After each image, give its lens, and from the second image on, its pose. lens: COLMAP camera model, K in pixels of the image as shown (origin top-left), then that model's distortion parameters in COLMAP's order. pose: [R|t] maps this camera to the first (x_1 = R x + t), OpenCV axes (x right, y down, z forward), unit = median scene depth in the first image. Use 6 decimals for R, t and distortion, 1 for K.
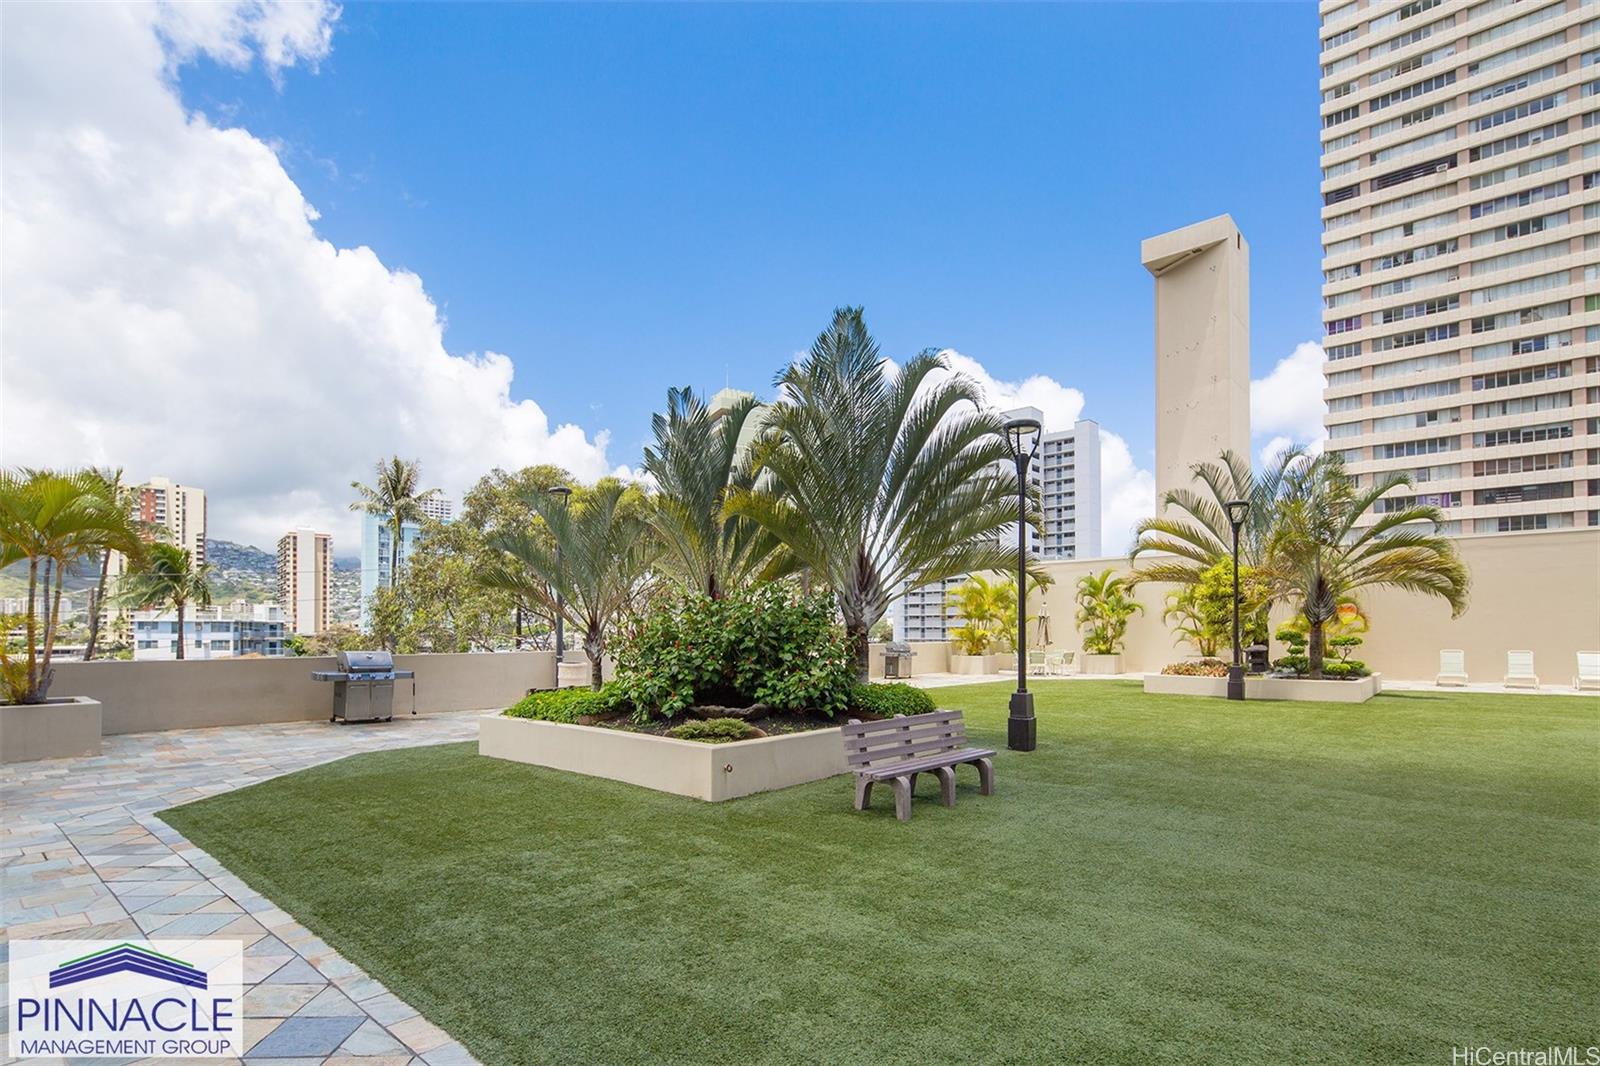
lens RADIAL K [[776.5, 0, 781.6], [0, 776.5, 631.2], [0, 0, 1]] dist [0.025585, 0.000180]
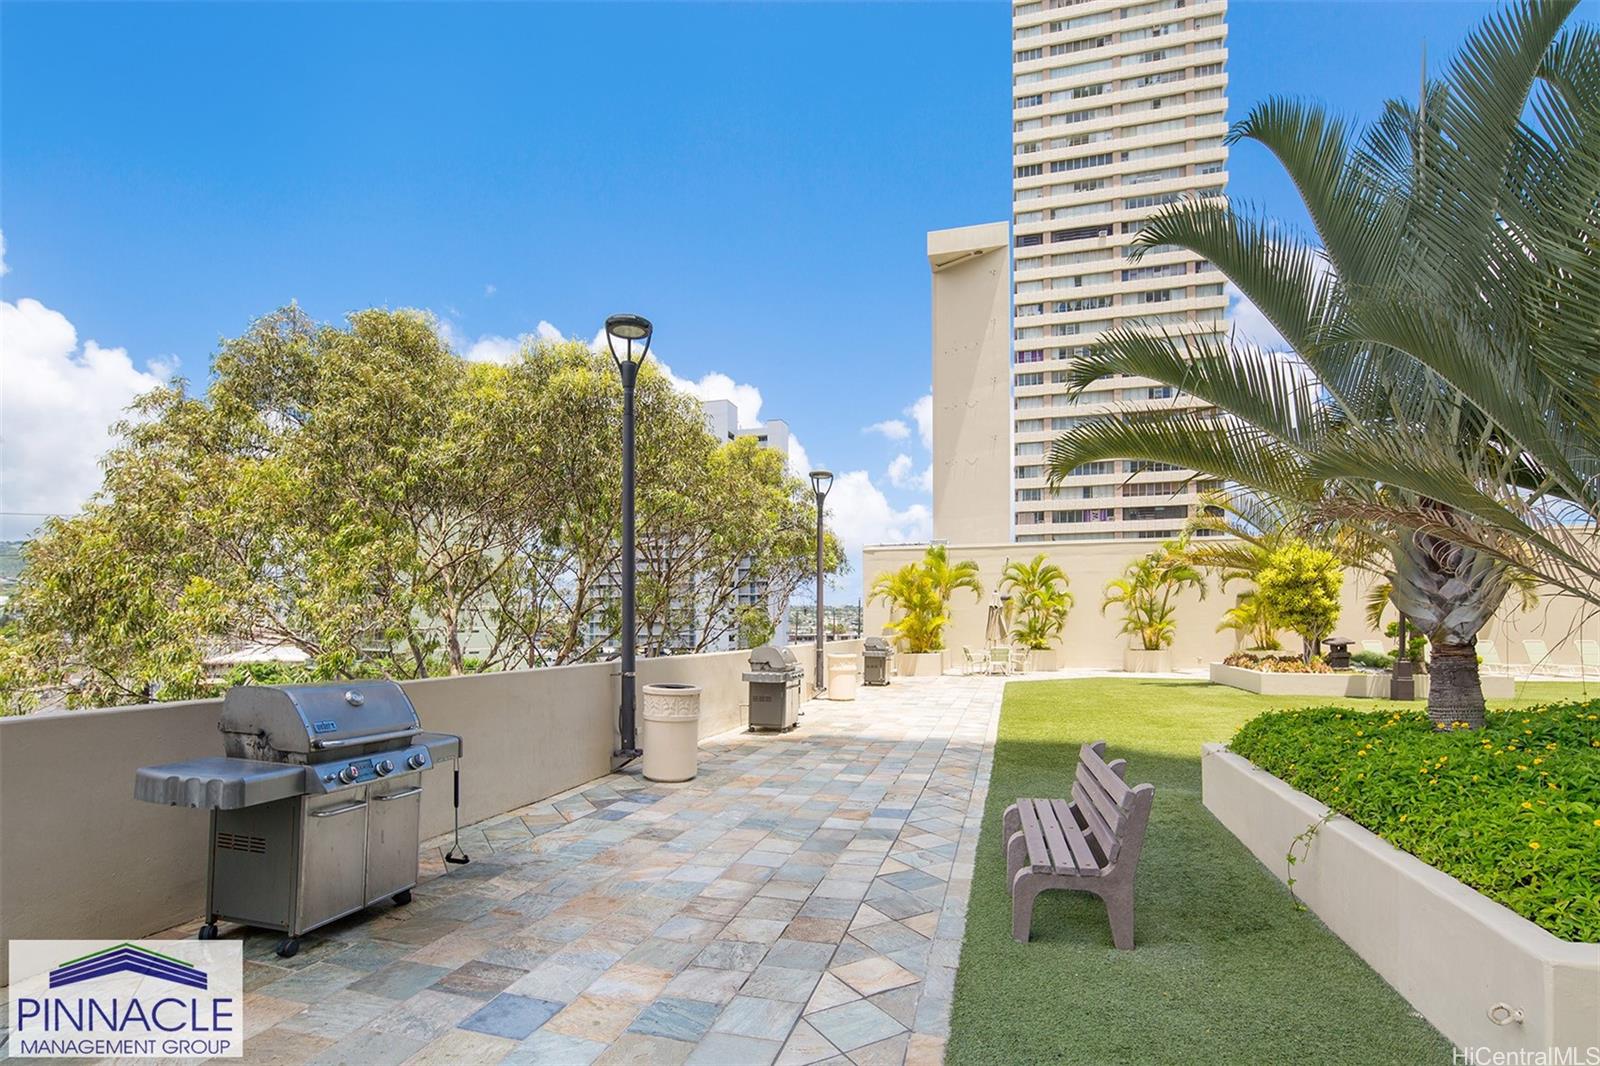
lens RADIAL K [[776.5, 0, 771.5], [0, 776.5, 631.9], [0, 0, 1]] dist [0.025585, 0.000180]
pose [[0.903848, -0.005813, 0.427814, -0.117223], [0.002830, 0.999967, 0.007607, 0.000530], [-0.427844, -0.005665, 0.903835, 0.148529]]
